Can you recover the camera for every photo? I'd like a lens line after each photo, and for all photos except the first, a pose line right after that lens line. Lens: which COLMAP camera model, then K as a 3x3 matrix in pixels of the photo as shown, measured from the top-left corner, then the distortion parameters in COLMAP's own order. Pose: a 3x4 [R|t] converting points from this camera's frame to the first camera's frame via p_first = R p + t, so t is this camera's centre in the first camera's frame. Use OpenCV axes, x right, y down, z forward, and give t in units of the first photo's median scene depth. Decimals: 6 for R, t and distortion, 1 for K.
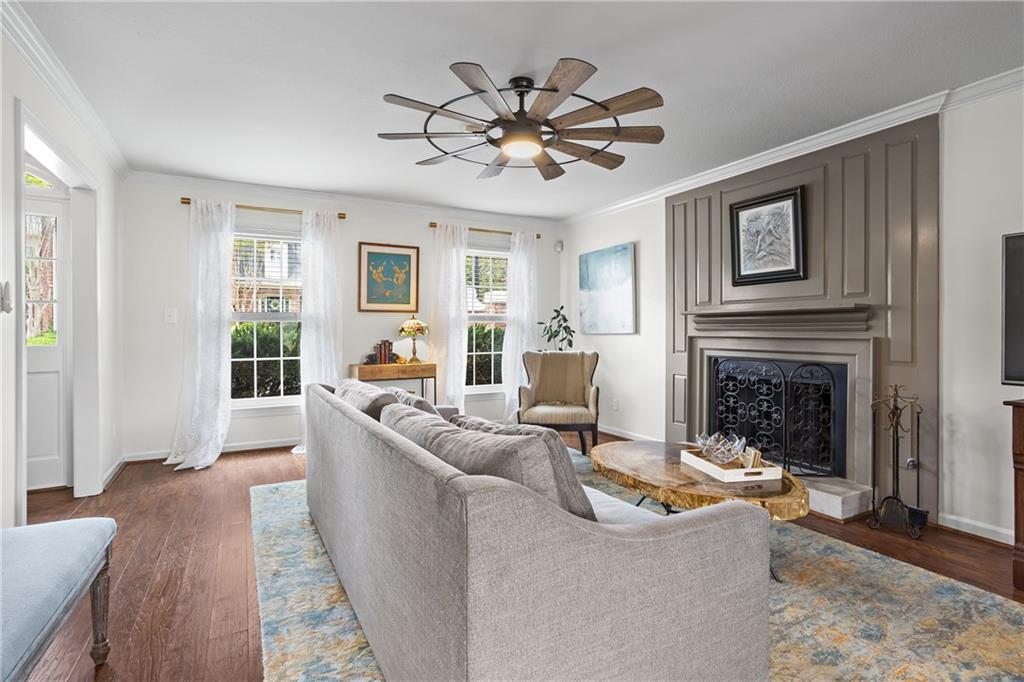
lens RADIAL K [[494.0, 0, 512.6], [0, 494.0, 331.1], [0, 0, 1]] dist [-0.025668, 0.019720]
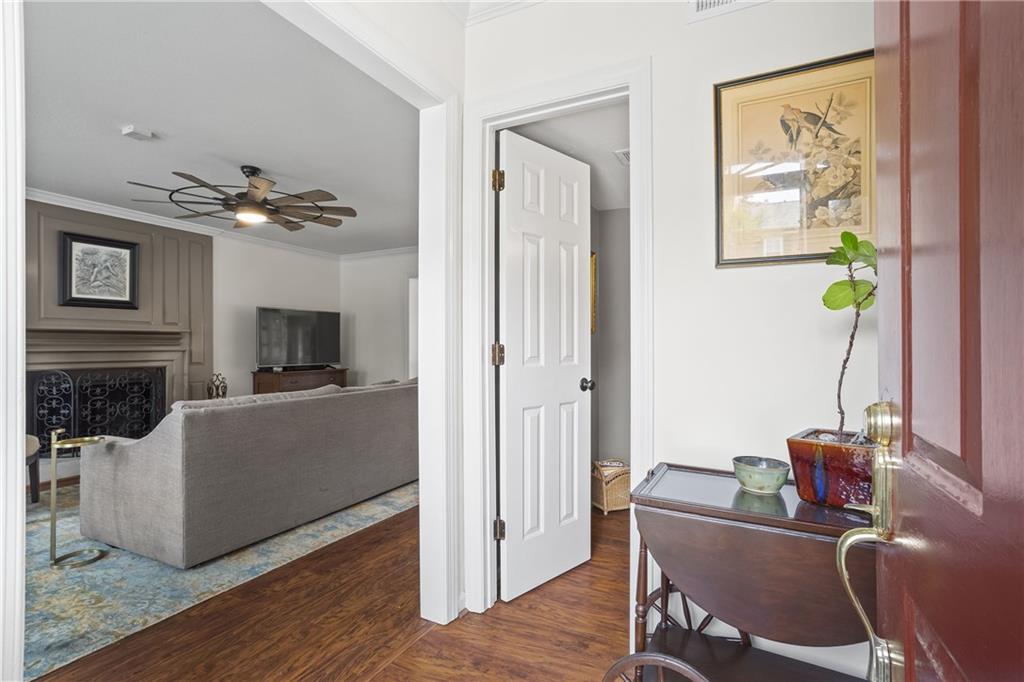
lens RADIAL K [[494.0, 0, 508.8], [0, 494.0, 343.7], [0, 0, 1]] dist [-0.025668, 0.019720]
pose [[-0.531795, 0.001762, 0.846872, -1.100603], [0.000743, 0.999998, -0.001614, -0.002873], [-0.846873, -0.000229, -0.531795, 0.787473]]
